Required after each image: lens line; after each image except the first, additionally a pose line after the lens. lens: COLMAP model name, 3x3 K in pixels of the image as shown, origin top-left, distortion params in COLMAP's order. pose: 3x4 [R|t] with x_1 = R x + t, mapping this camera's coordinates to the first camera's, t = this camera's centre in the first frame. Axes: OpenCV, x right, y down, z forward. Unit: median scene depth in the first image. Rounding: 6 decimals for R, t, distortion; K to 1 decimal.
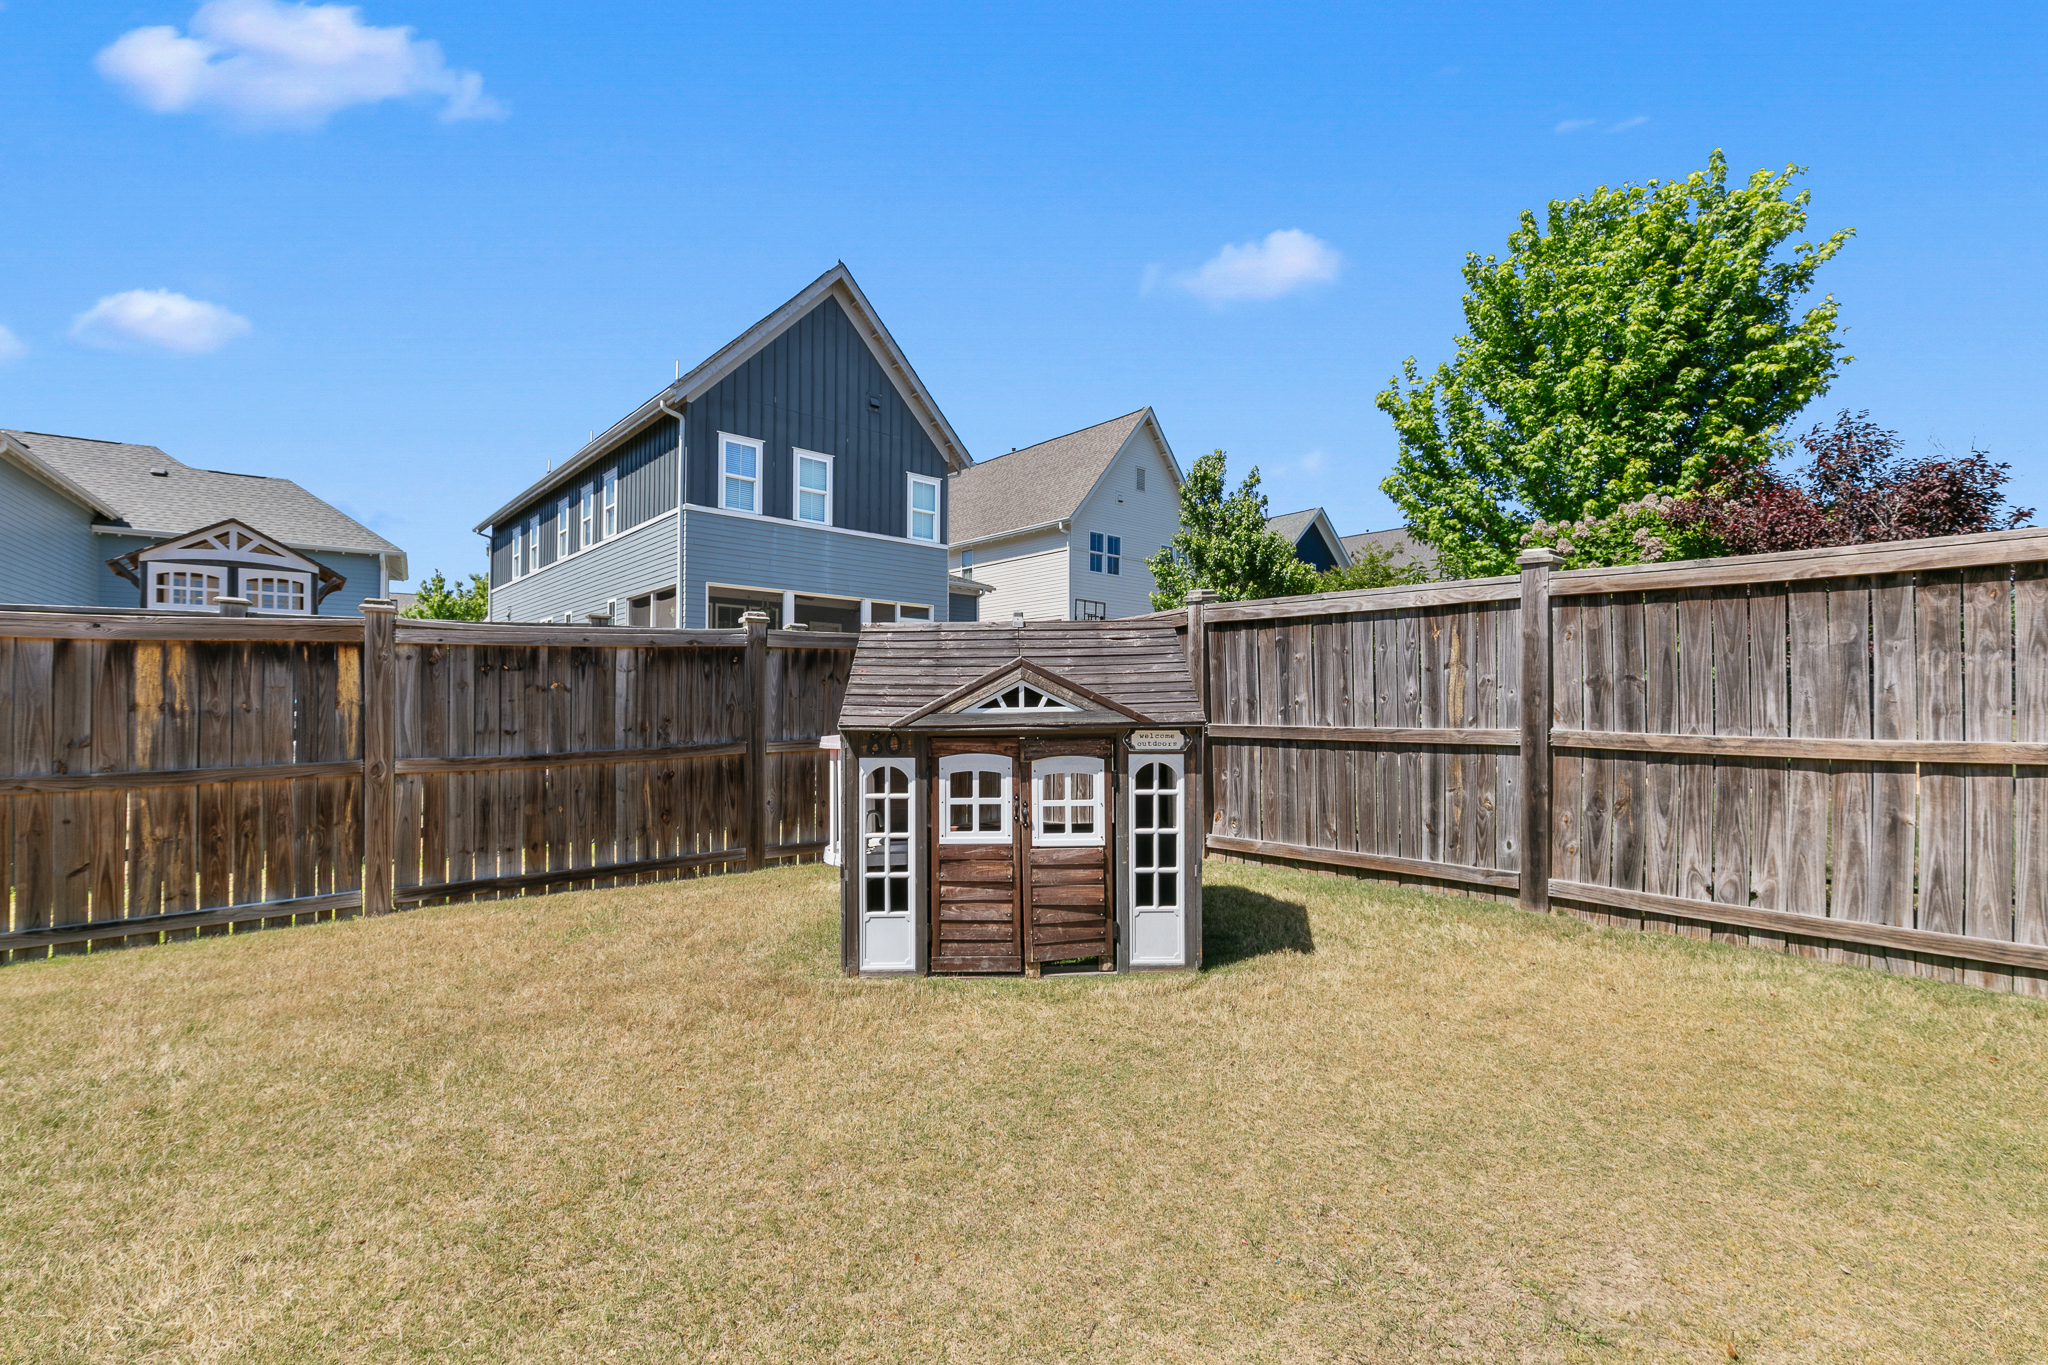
lens RADIAL K [[937.7, 0, 1029.1], [0, 937.7, 699.4], [0, 0, 1]] dist [0.005210, -0.001813]
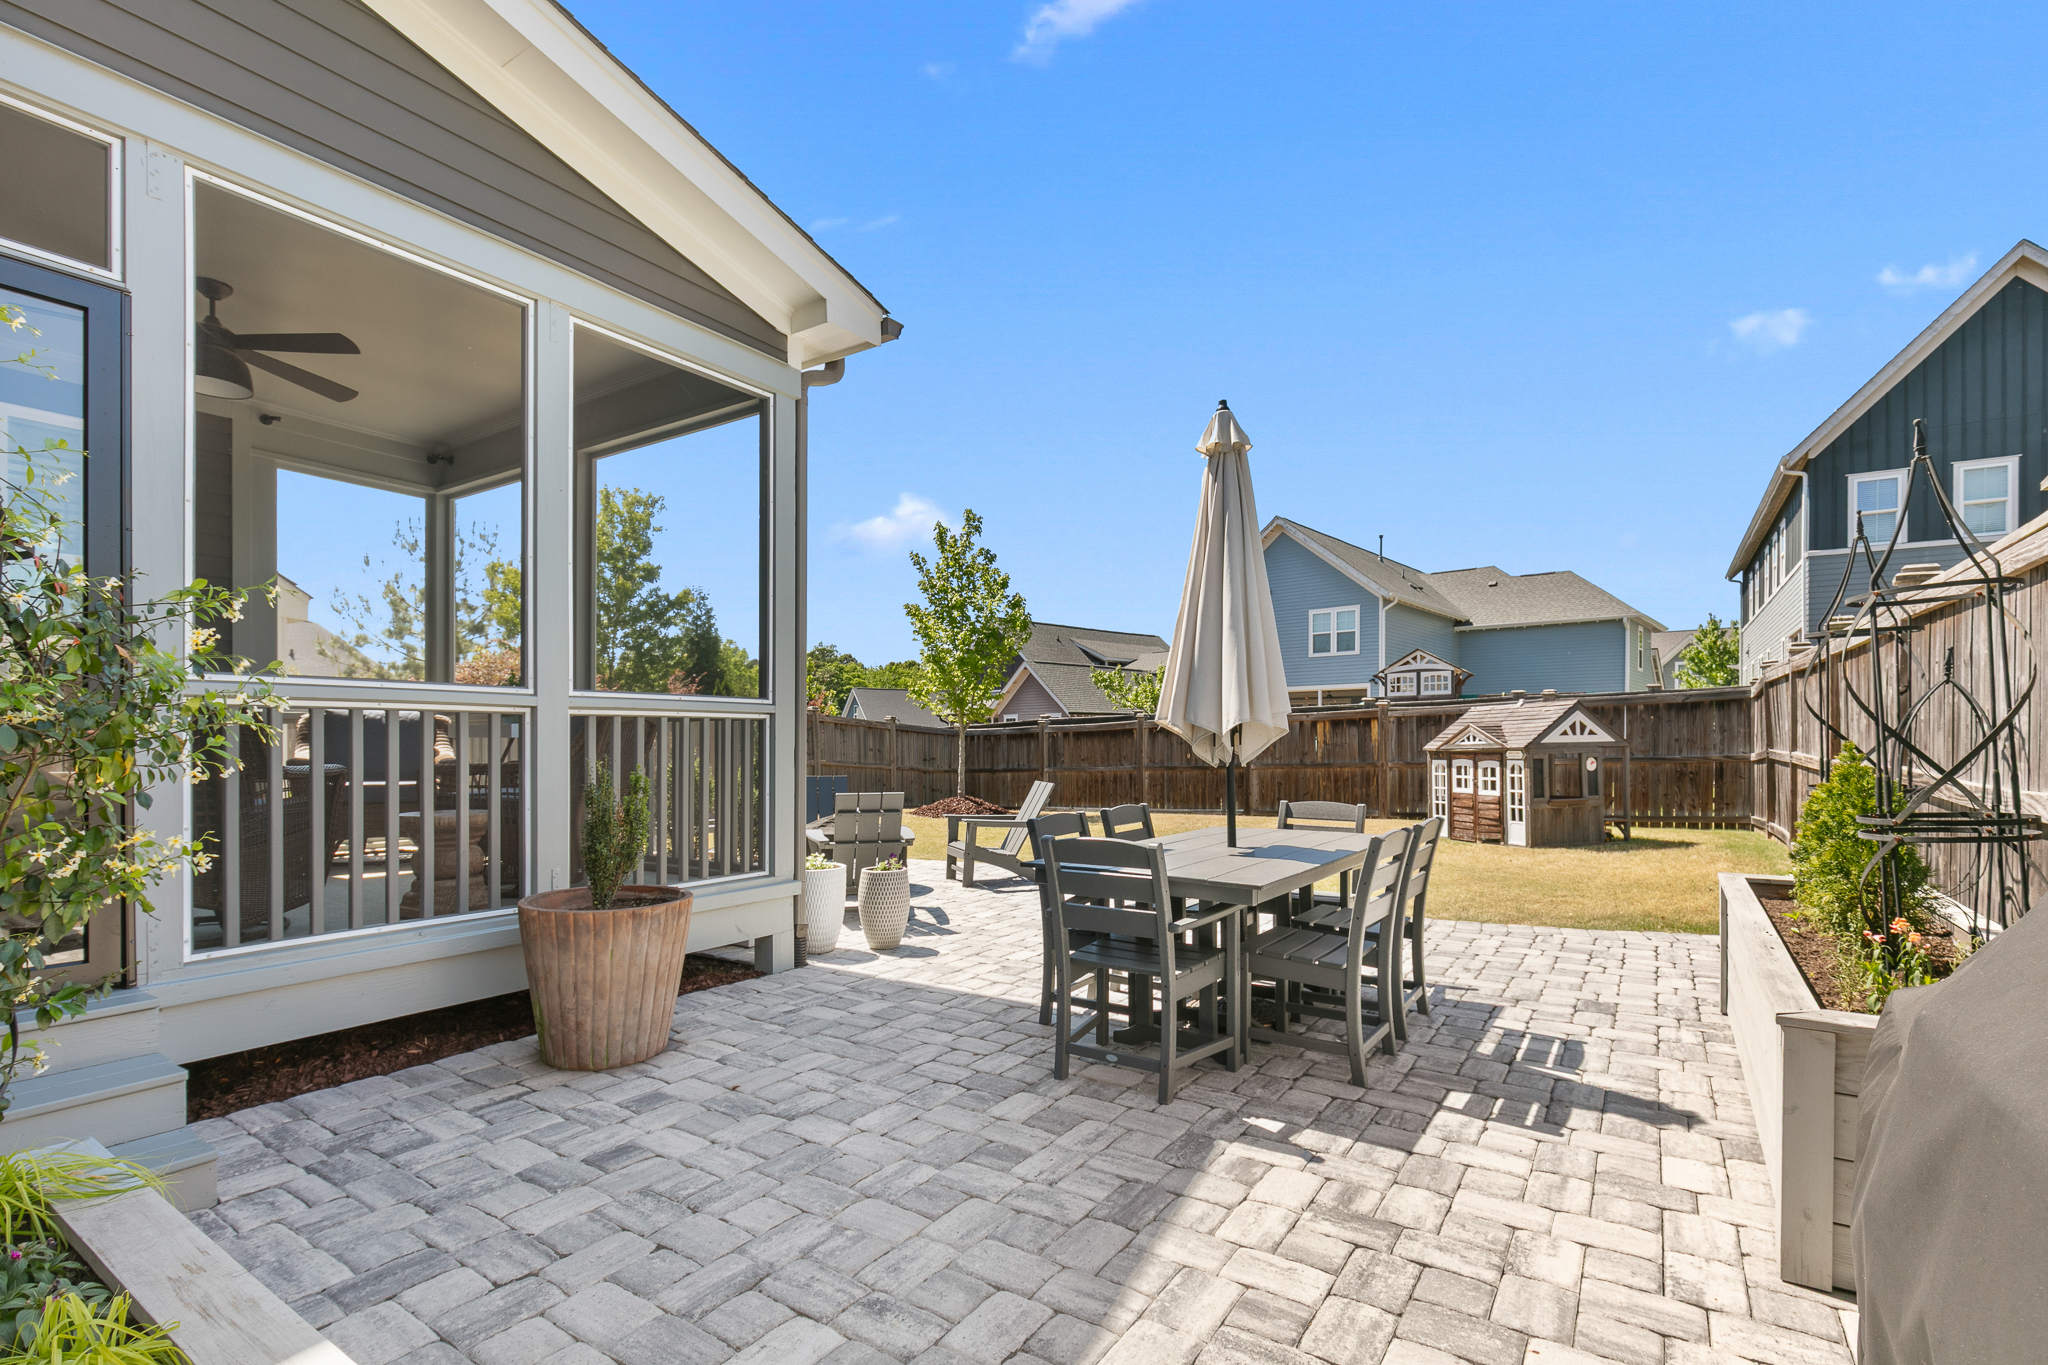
lens RADIAL K [[937.7, 0, 1033.7], [0, 937.7, 742.3], [0, 0, 1]] dist [0.005210, -0.001813]
pose [[0.275366, -0.004347, -0.961330, 0.856863], [0.021022, 0.999778, 0.001501, -0.007837], [0.961110, -0.020622, 0.275396, -0.360942]]
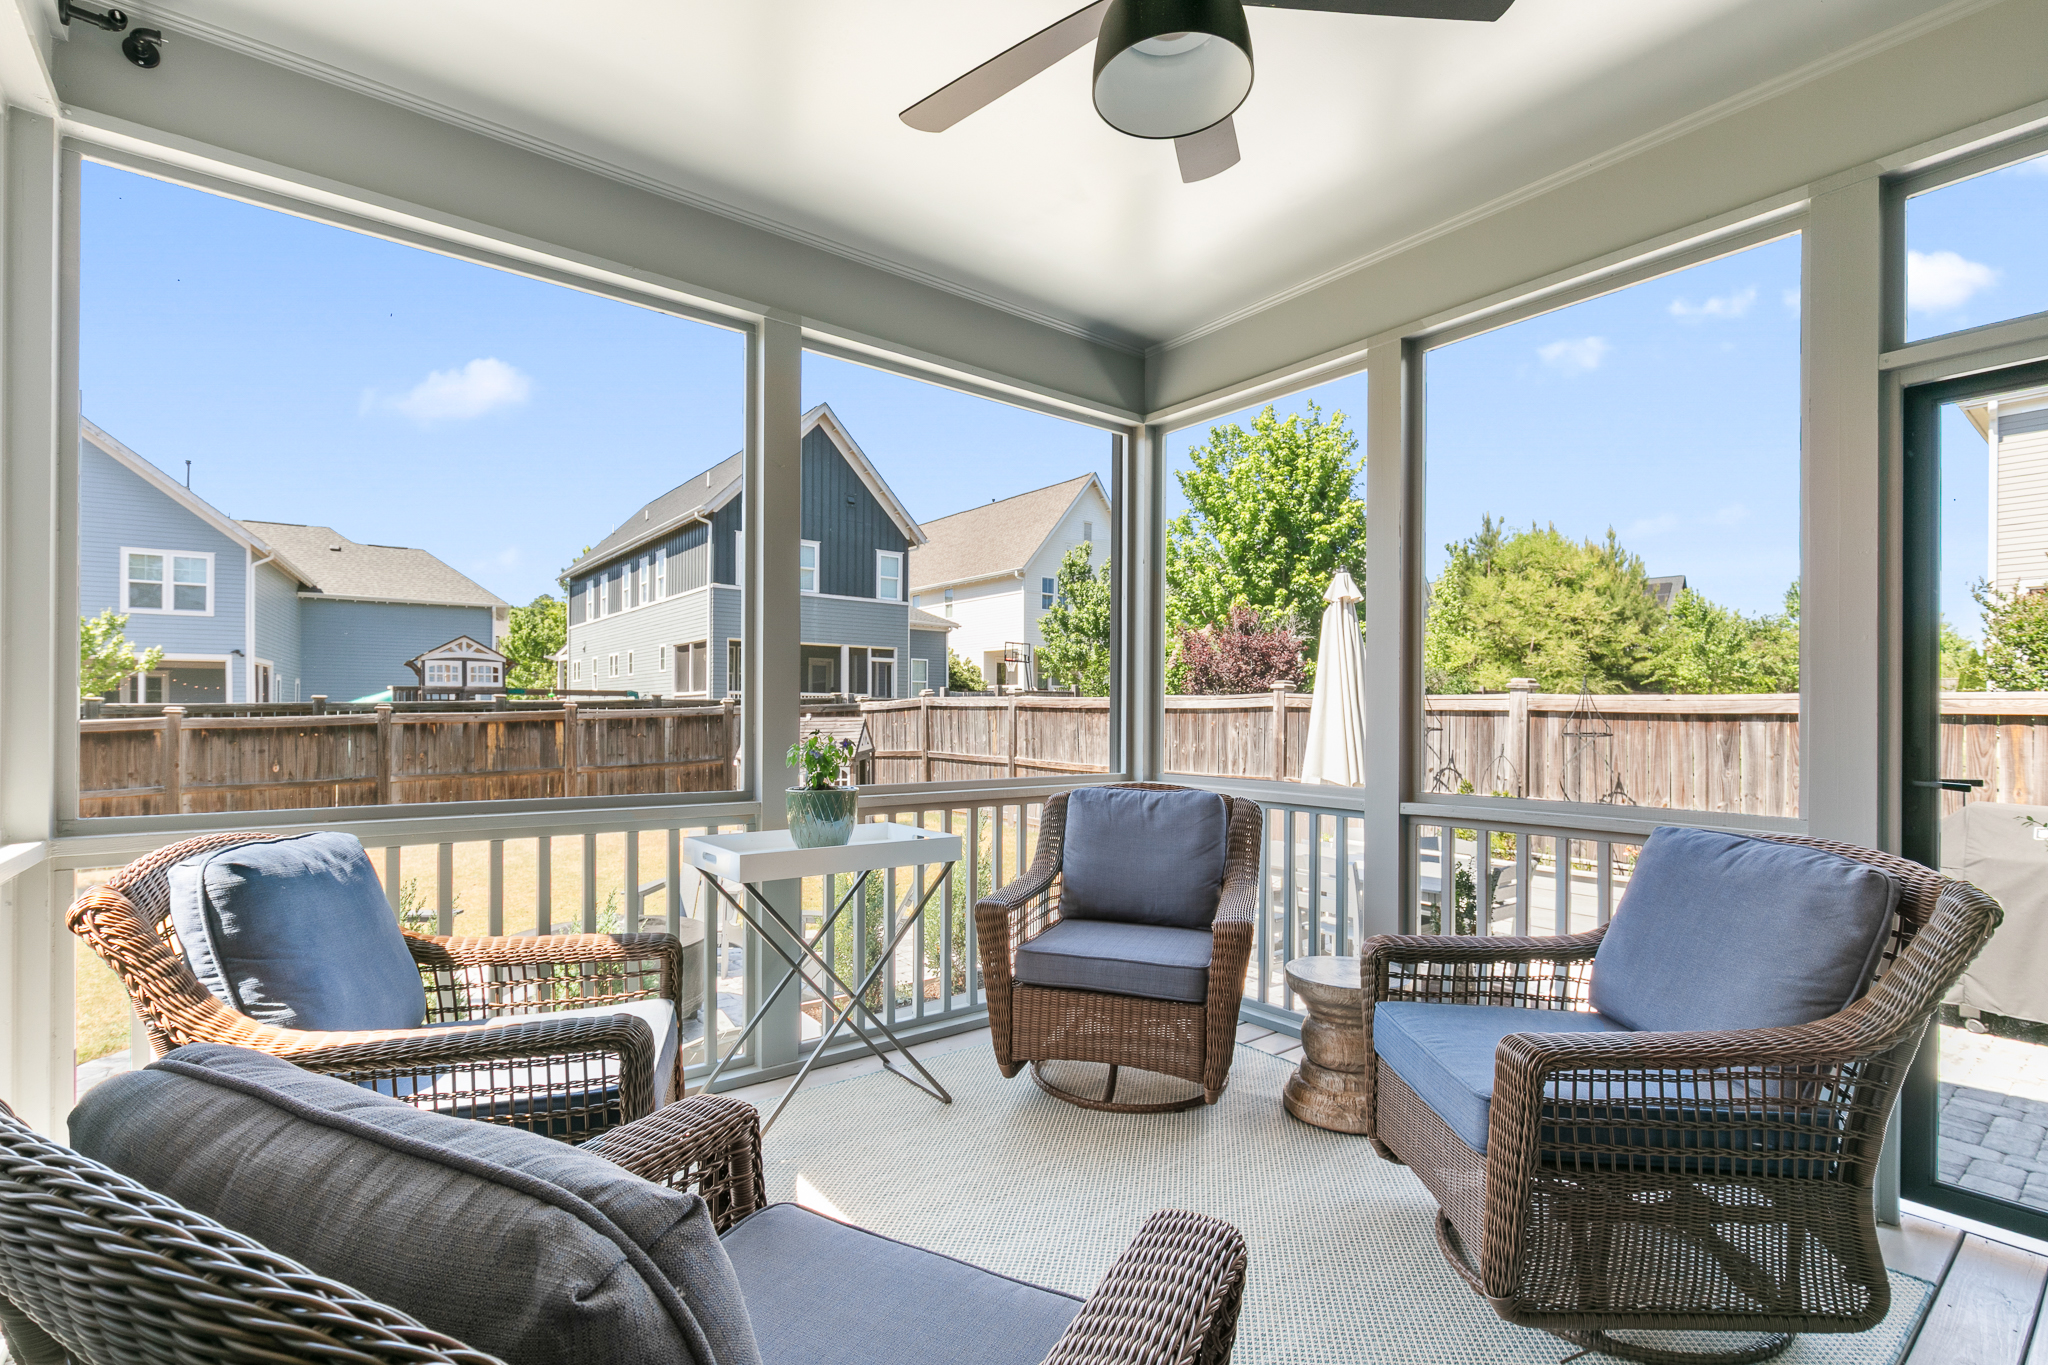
lens RADIAL K [[937.7, 0, 1022.1], [0, 937.7, 702.0], [0, 0, 1]] dist [0.005210, -0.001813]
pose [[0.998664, 0.000144, -0.051679, 0.341956], [0.000036, 0.999994, 0.003495, -0.063153], [0.051679, -0.003492, 0.998658, -0.774690]]
